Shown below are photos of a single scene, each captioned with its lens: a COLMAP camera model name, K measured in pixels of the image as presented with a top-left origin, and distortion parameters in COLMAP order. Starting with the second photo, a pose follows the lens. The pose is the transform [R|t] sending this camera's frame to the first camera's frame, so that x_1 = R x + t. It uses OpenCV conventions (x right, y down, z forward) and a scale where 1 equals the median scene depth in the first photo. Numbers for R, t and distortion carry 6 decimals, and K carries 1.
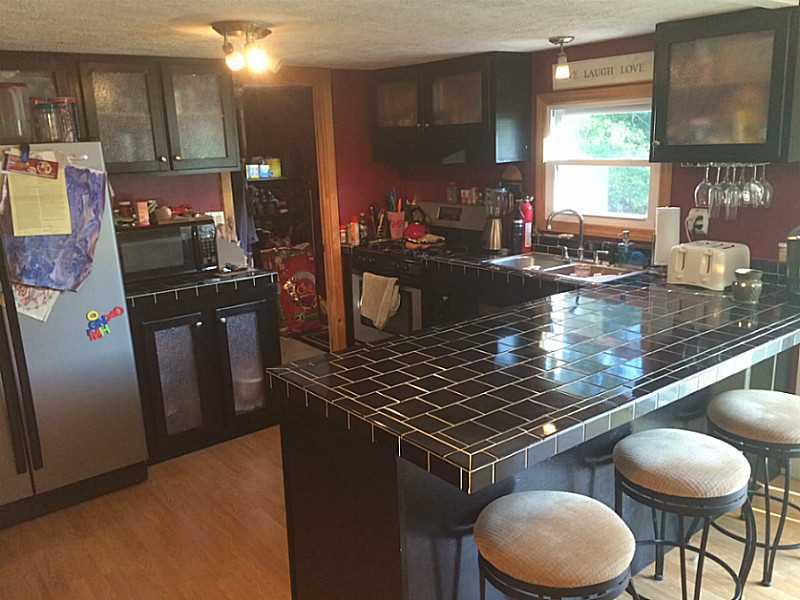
lens RADIAL K [[703.7, 0, 400.0], [0, 703.7, 300.0], [0, 0, 1]] dist [0.071523, -0.070837]
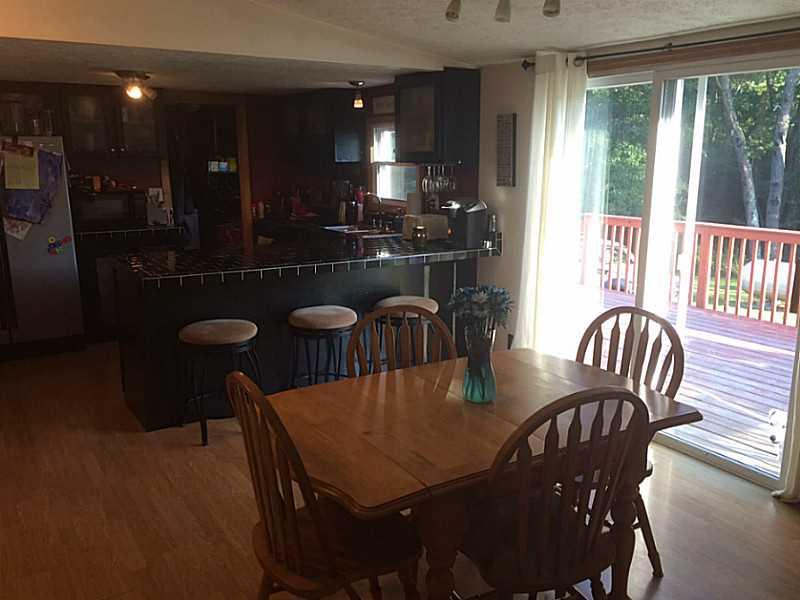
lens RADIAL K [[703.7, 0, 400.0], [0, 703.7, 300.0], [0, 0, 1]] dist [0.071523, -0.070837]
pose [[0.993178, 0.054892, -0.102882, 0.550573], [-0.057010, 0.998216, -0.017765, 0.143083], [0.101723, 0.023509, 0.994535, -0.569428]]
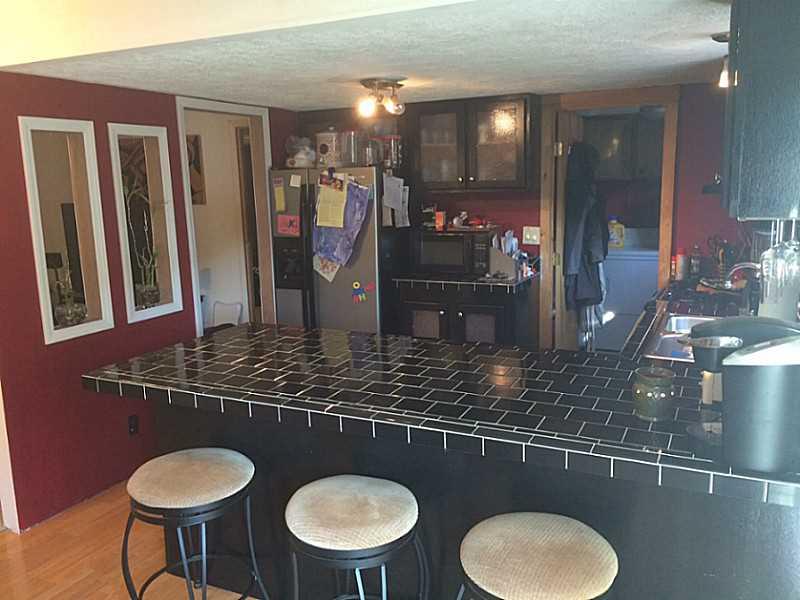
lens RADIAL K [[703.7, 0, 400.0], [0, 703.7, 300.0], [0, 0, 1]] dist [0.071523, -0.070837]
pose [[0.433884, 0.185824, -0.881598, 0.872740], [-0.196607, 0.974446, 0.108633, -0.121183], [0.879256, 0.126194, 0.459331, 0.411696]]
